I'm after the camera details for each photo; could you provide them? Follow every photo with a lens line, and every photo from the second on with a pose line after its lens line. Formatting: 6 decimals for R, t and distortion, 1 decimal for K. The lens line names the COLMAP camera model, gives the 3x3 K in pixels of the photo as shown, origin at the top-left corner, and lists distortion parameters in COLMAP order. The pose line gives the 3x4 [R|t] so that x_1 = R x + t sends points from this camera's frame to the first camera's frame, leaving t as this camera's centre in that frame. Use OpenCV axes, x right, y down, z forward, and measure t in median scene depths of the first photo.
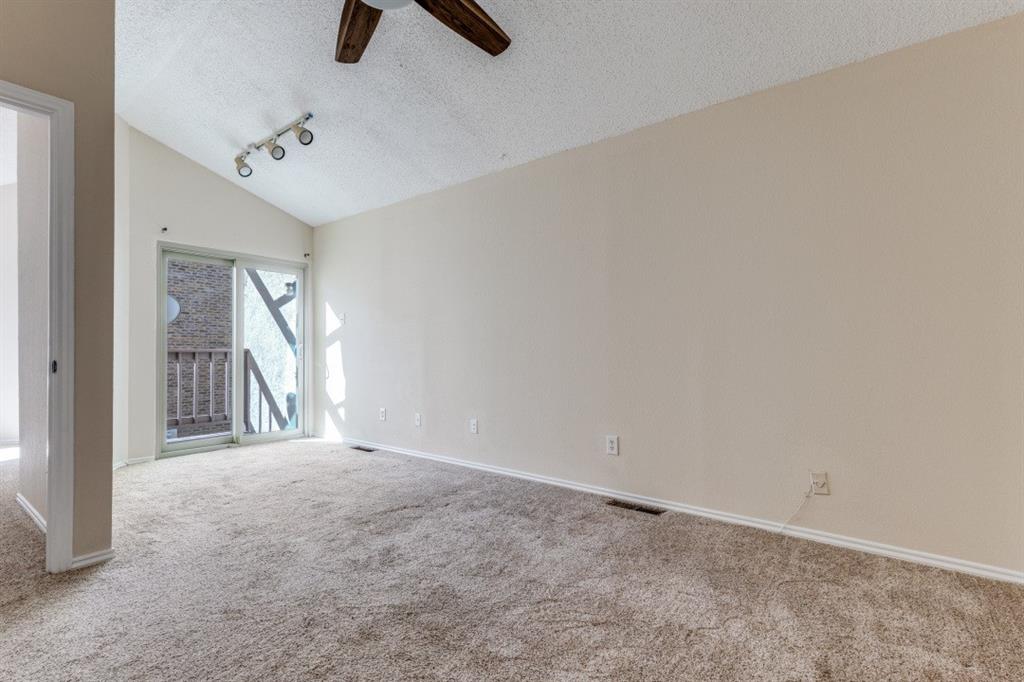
lens RADIAL K [[470.1, 0, 507.5], [0, 470.1, 347.9], [0, 0, 1]] dist [0.007715, -0.000739]
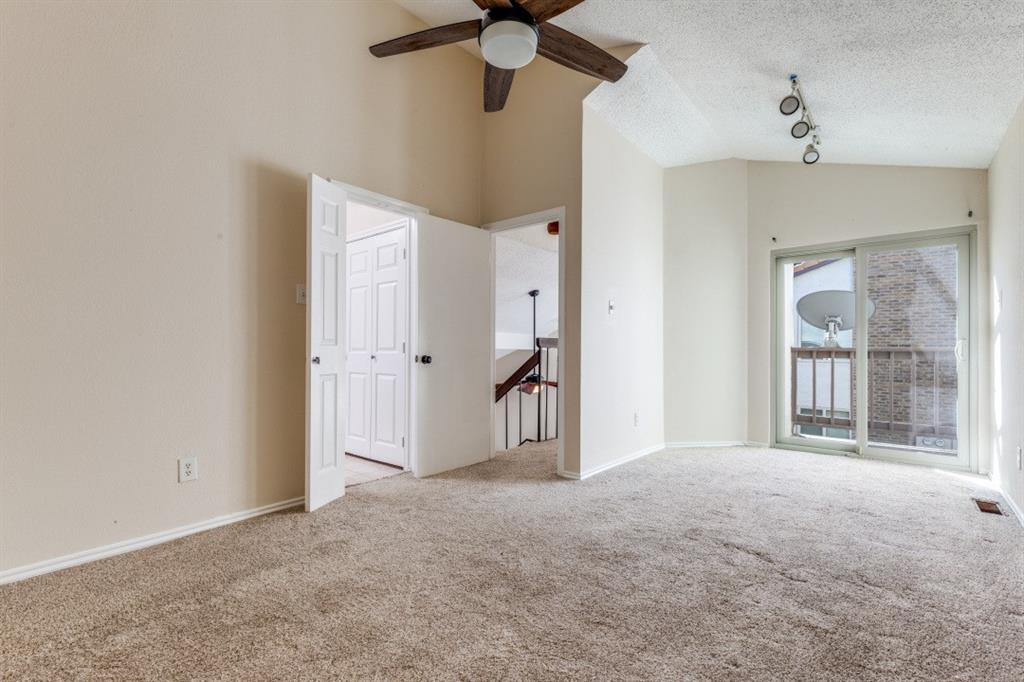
lens RADIAL K [[470.1, 0, 507.7], [0, 470.1, 344.4], [0, 0, 1]] dist [0.007715, -0.000739]
pose [[-0.044653, -0.012297, -0.998927, 0.557576], [0.006708, 0.999898, -0.012609, 0.004798], [0.998980, -0.007264, -0.044566, 0.612748]]
